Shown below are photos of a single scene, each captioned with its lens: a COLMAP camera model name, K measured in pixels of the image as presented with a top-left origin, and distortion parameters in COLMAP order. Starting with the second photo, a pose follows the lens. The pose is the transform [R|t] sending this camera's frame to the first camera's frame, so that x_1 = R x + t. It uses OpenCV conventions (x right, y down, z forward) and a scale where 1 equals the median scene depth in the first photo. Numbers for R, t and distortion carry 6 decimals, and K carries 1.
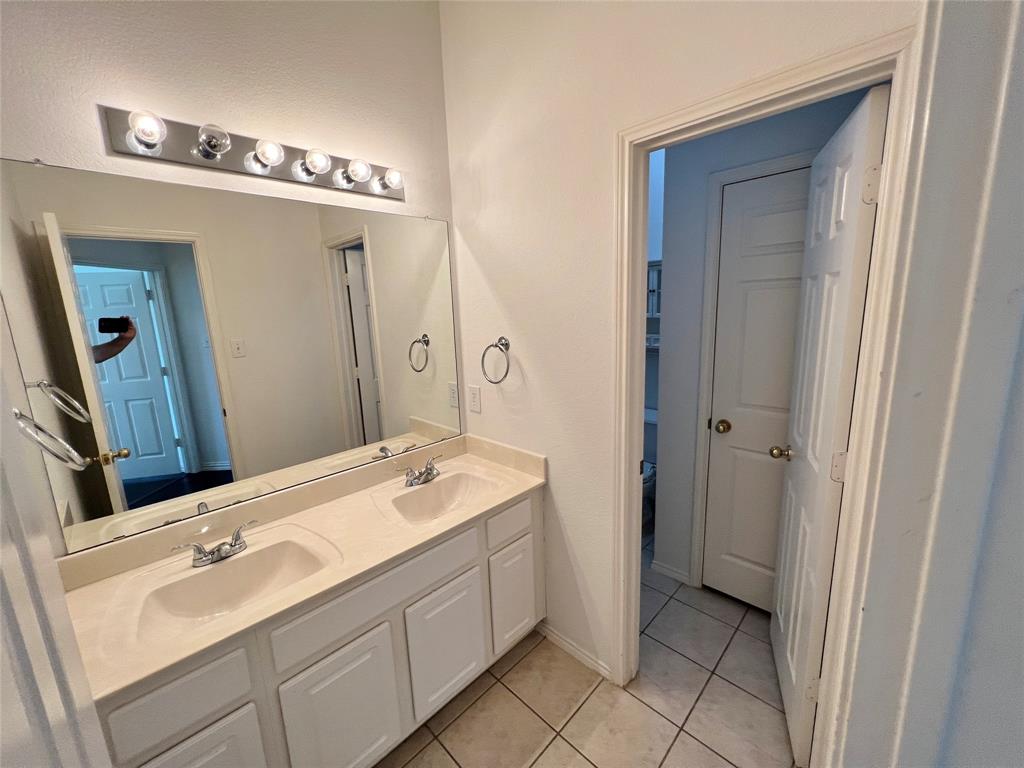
lens RADIAL K [[412.2, 0, 510.3], [0, 412.2, 385.2], [0, 0, 1]] dist [-0.003554, 0.001144]
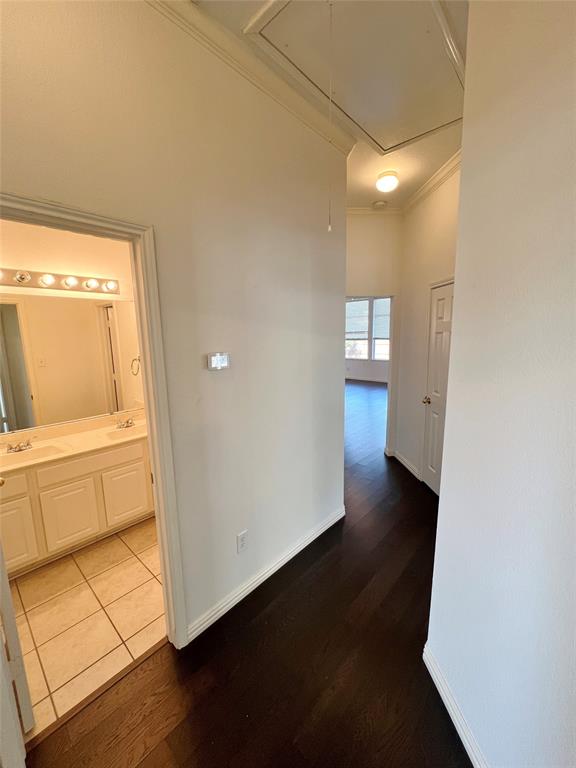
lens RADIAL K [[309.1, 0, 288.7], [0, 309.1, 381.1], [0, 0, 1]] dist [-0.003554, 0.001144]
pose [[0.998232, 0.008225, 0.058868, 0.674245], [-0.005982, 0.999254, -0.038164, 0.075388], [-0.059138, 0.037744, 0.997536, -0.806103]]
